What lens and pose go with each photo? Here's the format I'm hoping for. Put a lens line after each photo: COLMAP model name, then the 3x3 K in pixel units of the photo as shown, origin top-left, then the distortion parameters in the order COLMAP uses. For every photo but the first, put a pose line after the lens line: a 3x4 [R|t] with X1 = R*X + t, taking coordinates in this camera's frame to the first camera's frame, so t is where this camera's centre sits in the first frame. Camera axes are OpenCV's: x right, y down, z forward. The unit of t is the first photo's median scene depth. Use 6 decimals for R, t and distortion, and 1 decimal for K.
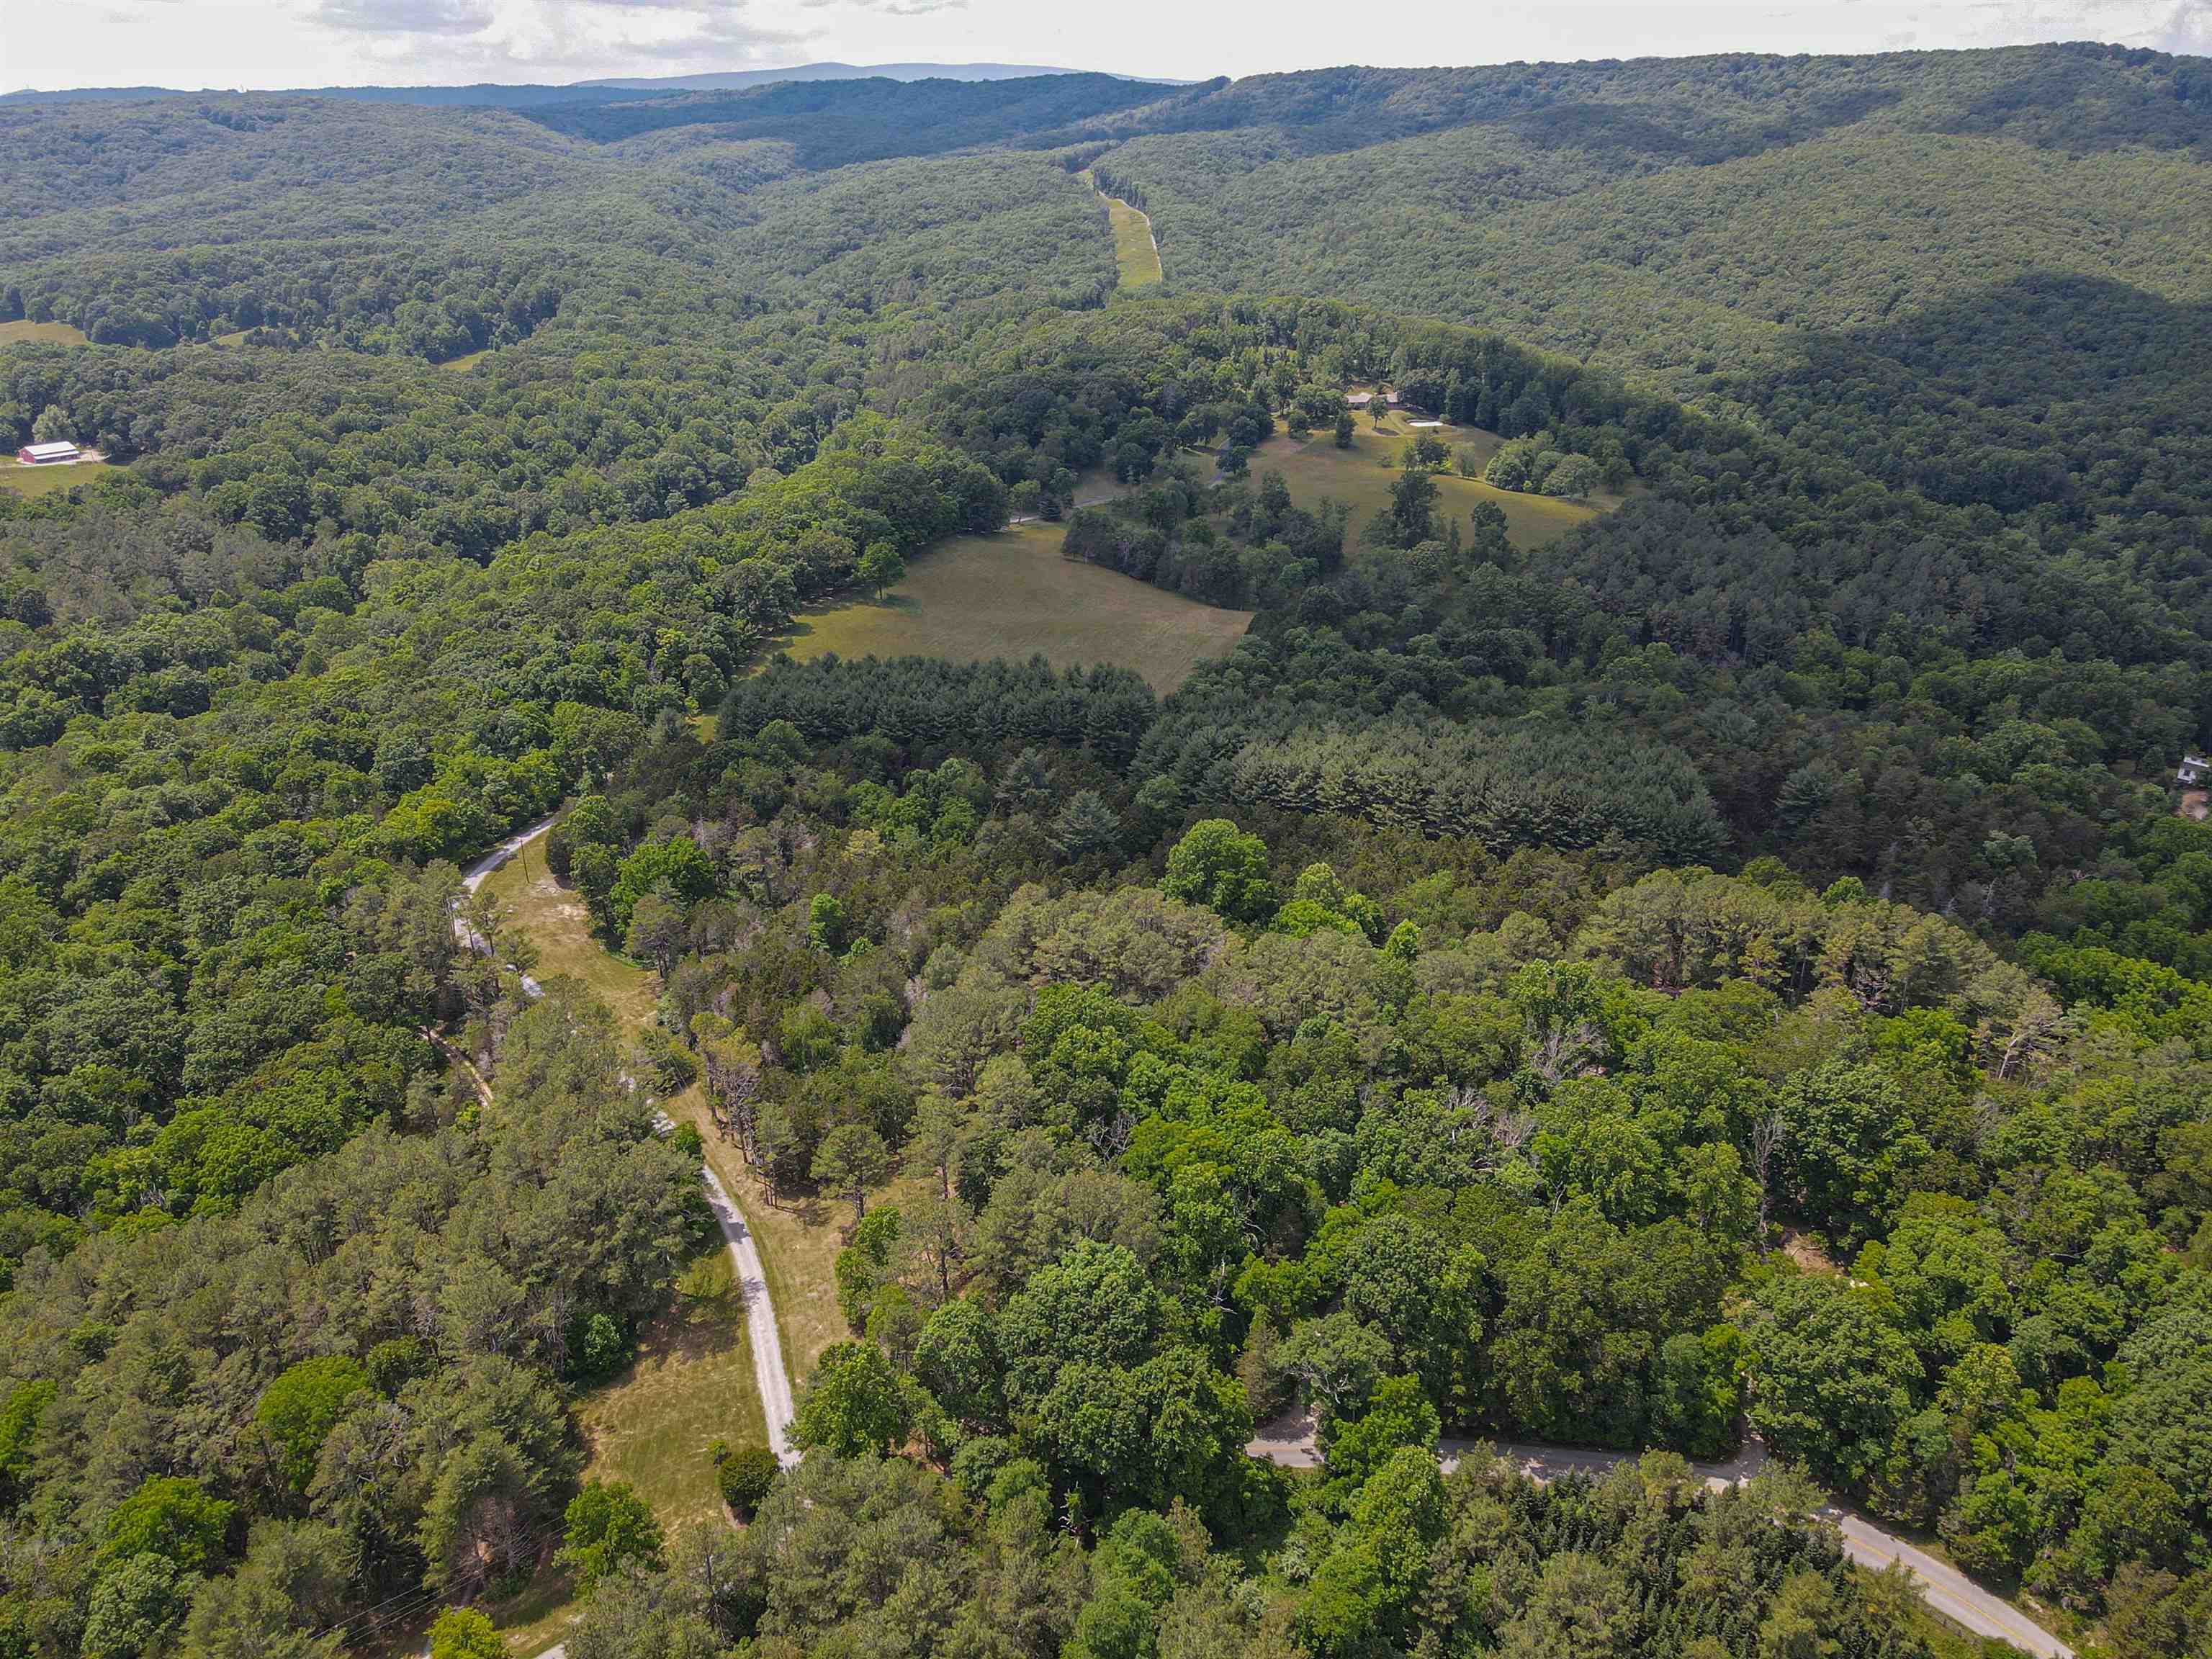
lens RADIAL K [[1613.7, 0, 1102.8], [0, 1613.7, 832.6], [0, 0, 1]] dist [0.002320, 0.027849]
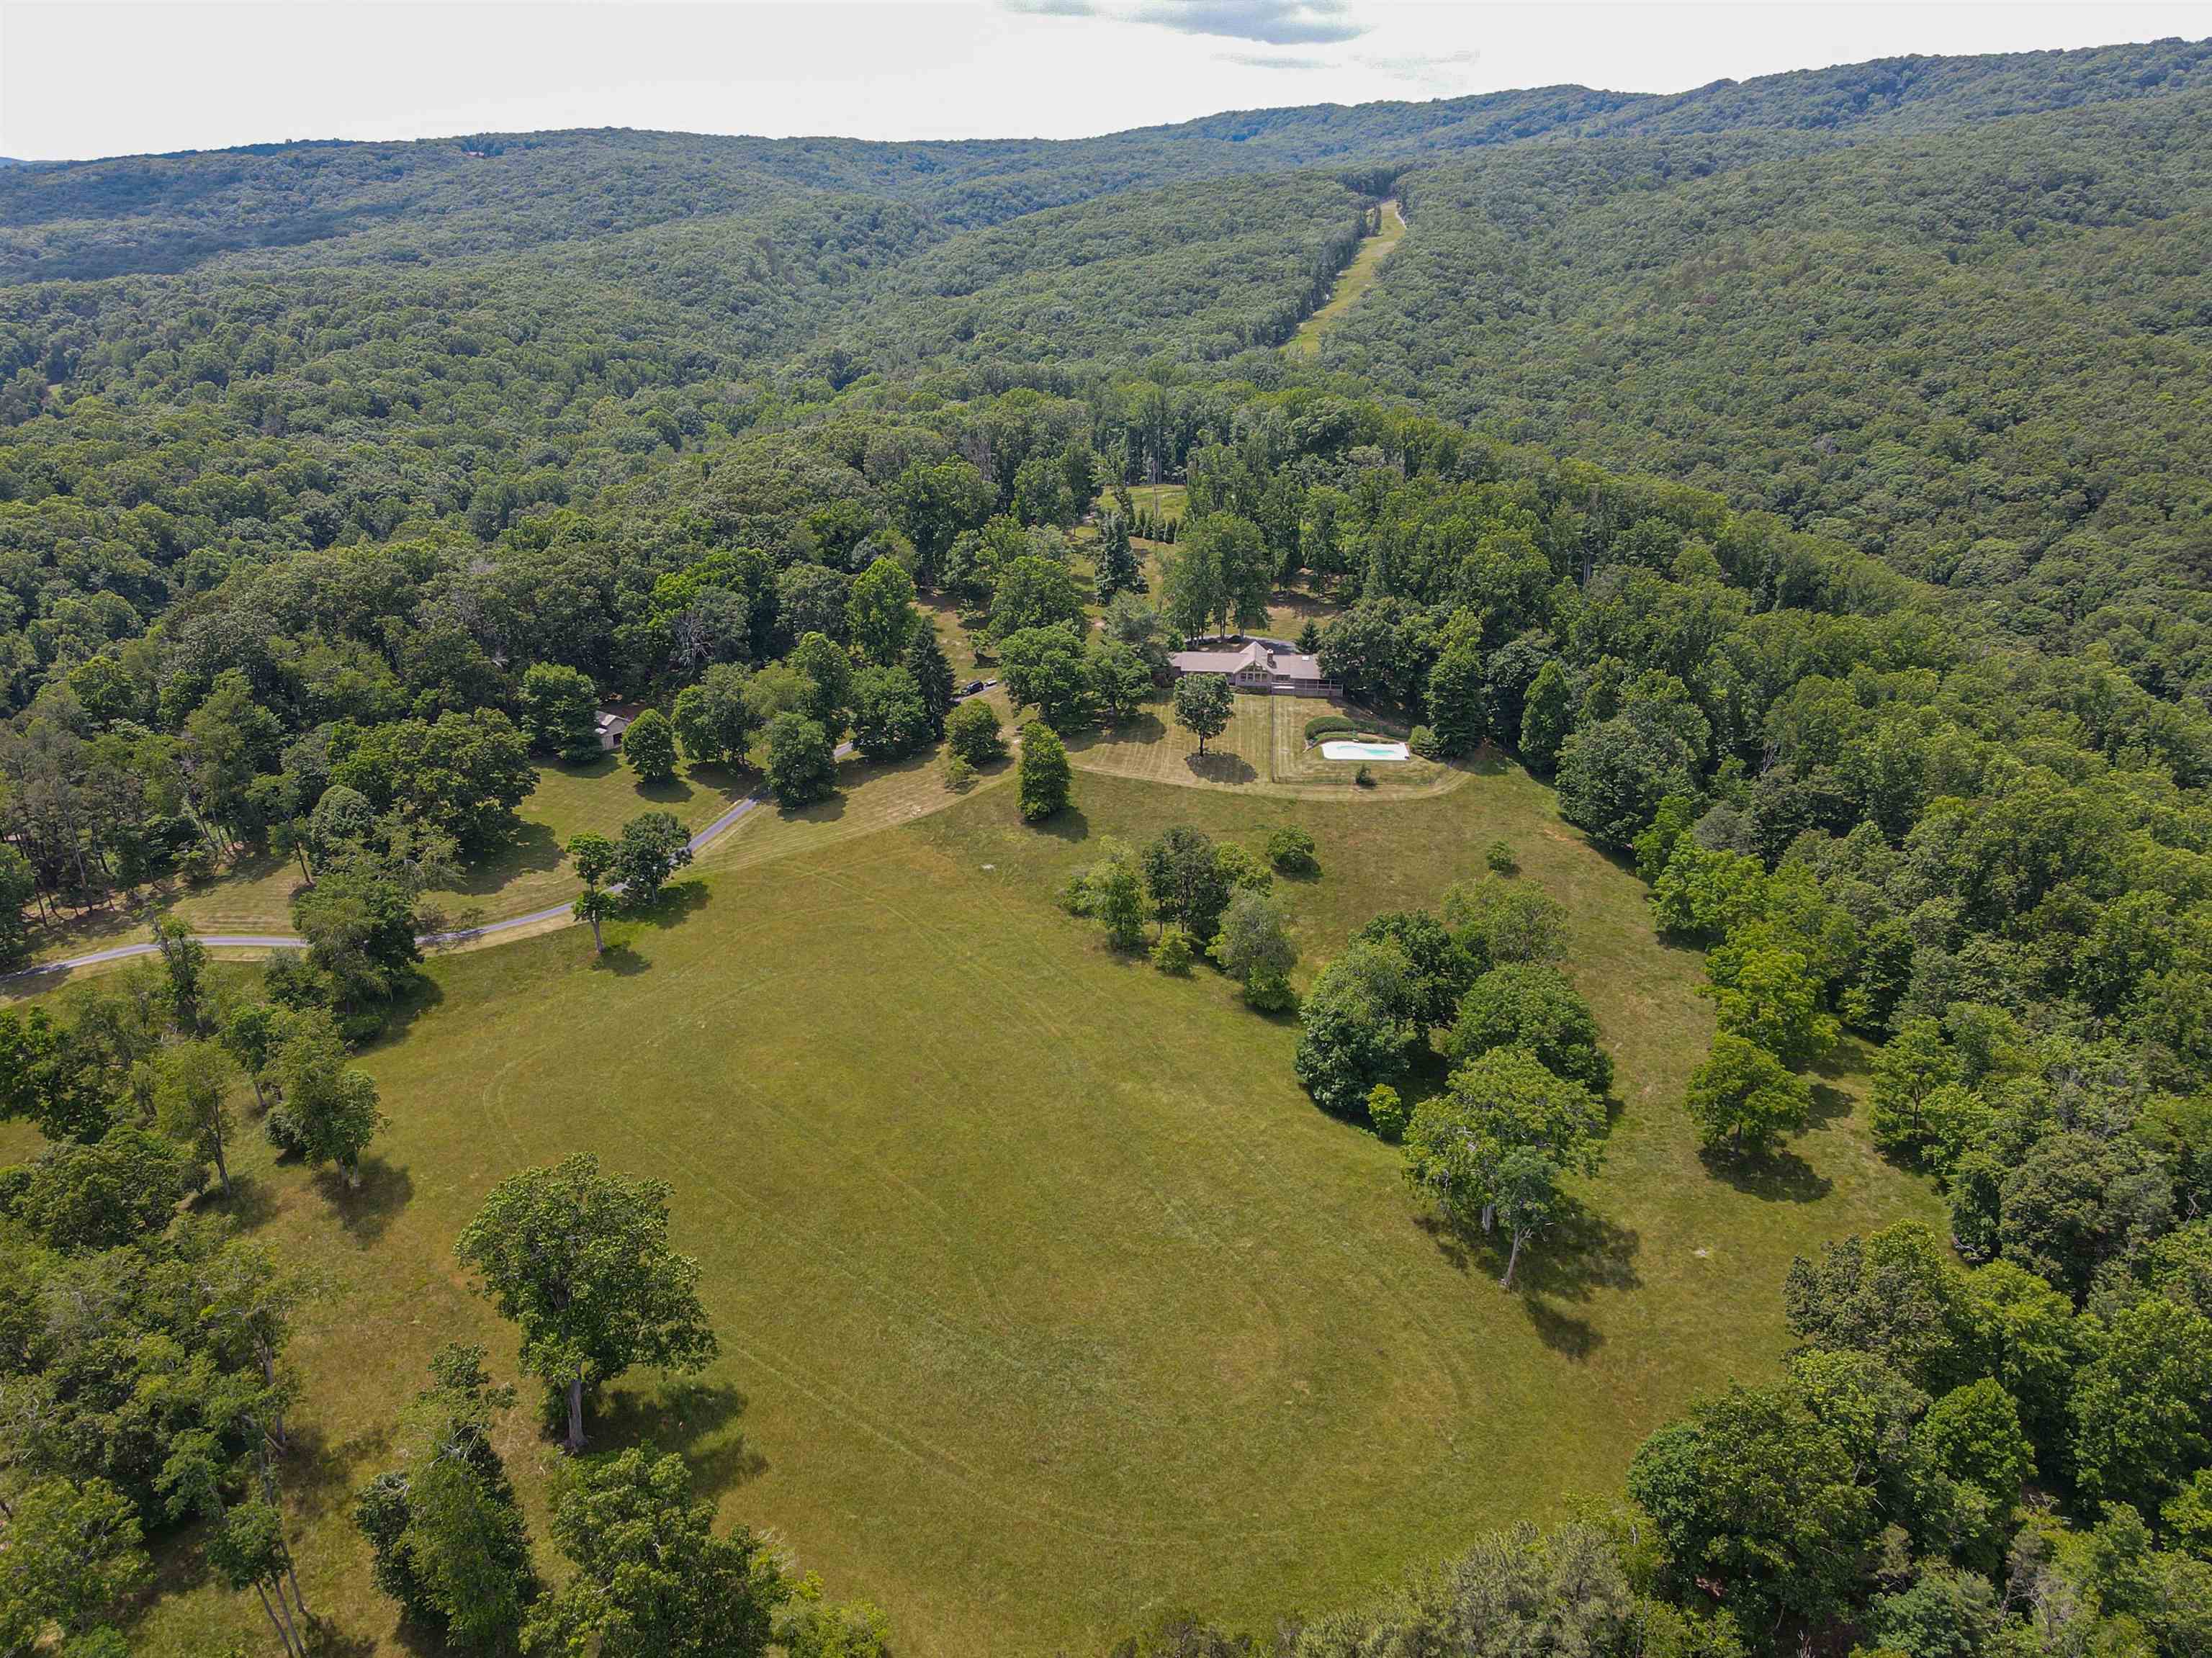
lens RADIAL K [[1607.9, 0, 1106.0], [0, 1607.9, 829.0], [0, 0, 1]] dist [0.088849, -0.086627]
pose [[0.938726, 0.121746, -0.322446, 0.328209], [-0.133825, 0.990884, -0.015471, -0.271987], [0.317623, 0.057675, 0.946461, 0.770032]]
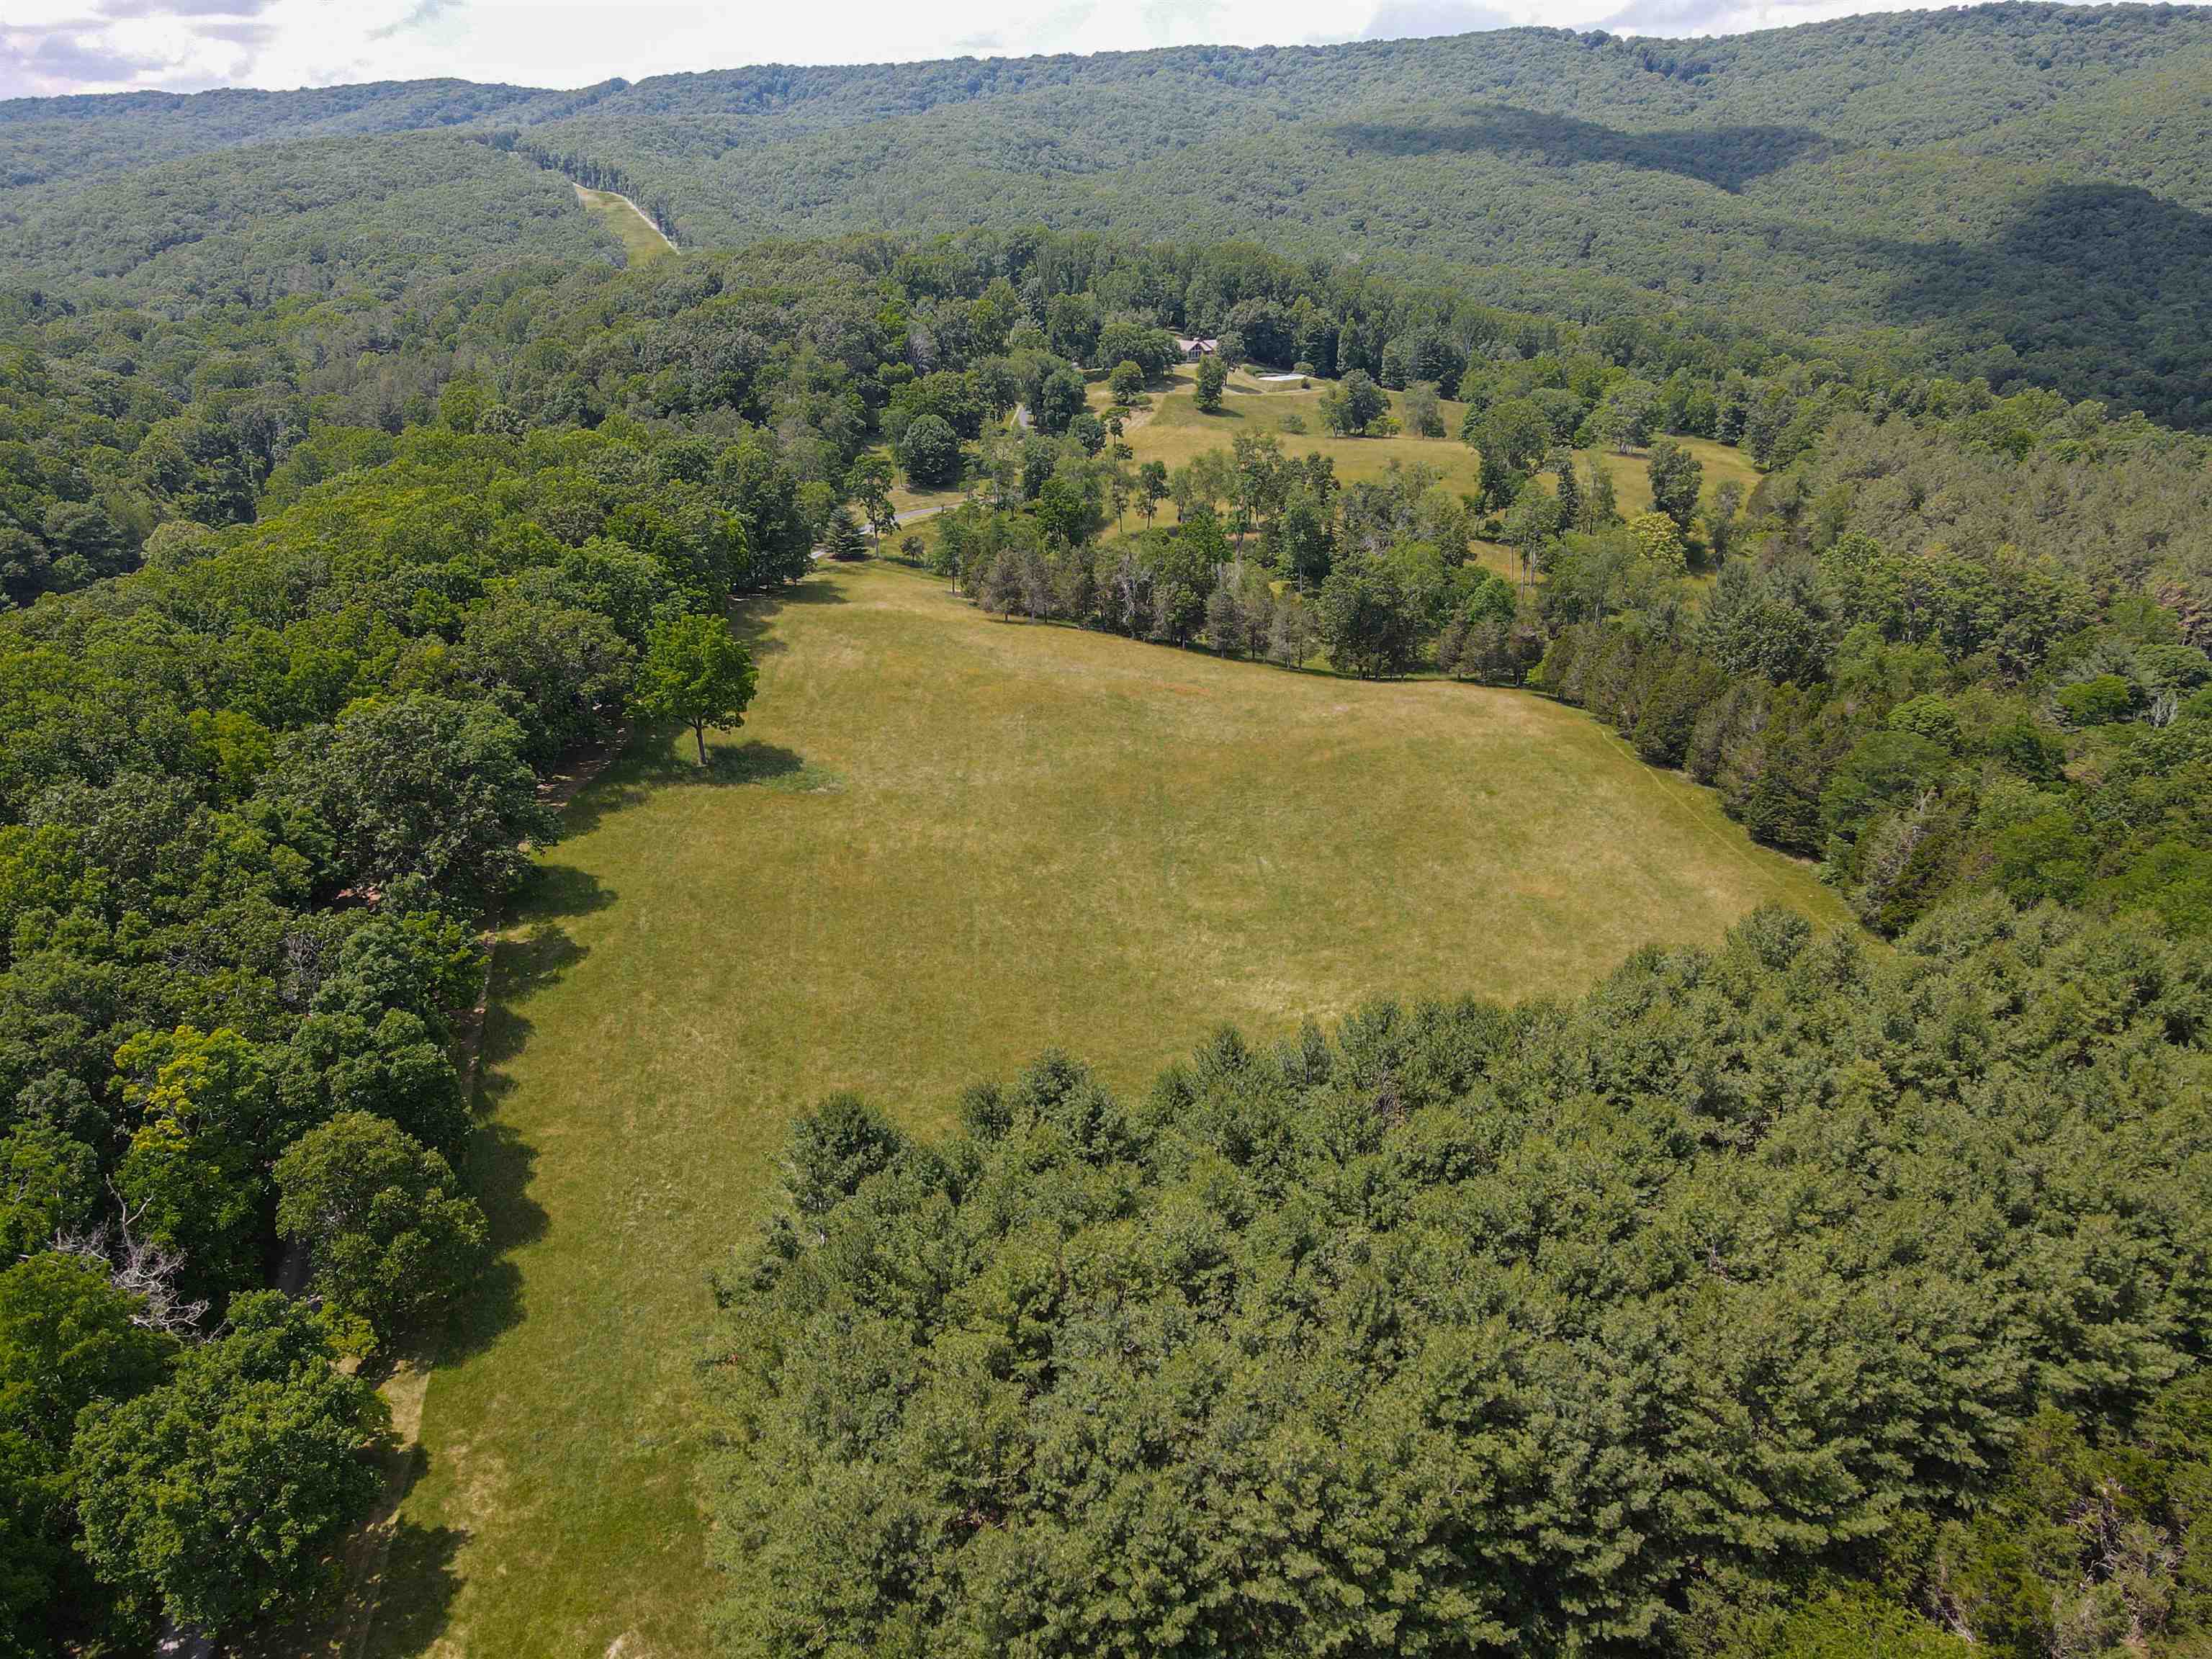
lens RADIAL K [[1616.6, 0, 1103.7], [0, 1616.6, 828.8], [0, 0, 1]] dist [0.003995, 0.023522]
pose [[0.926513, -0.150789, 0.344728, -0.153497], [0.165608, 0.986096, -0.013766, -0.090095], [-0.337859, 0.069844, 0.938602, 0.508660]]
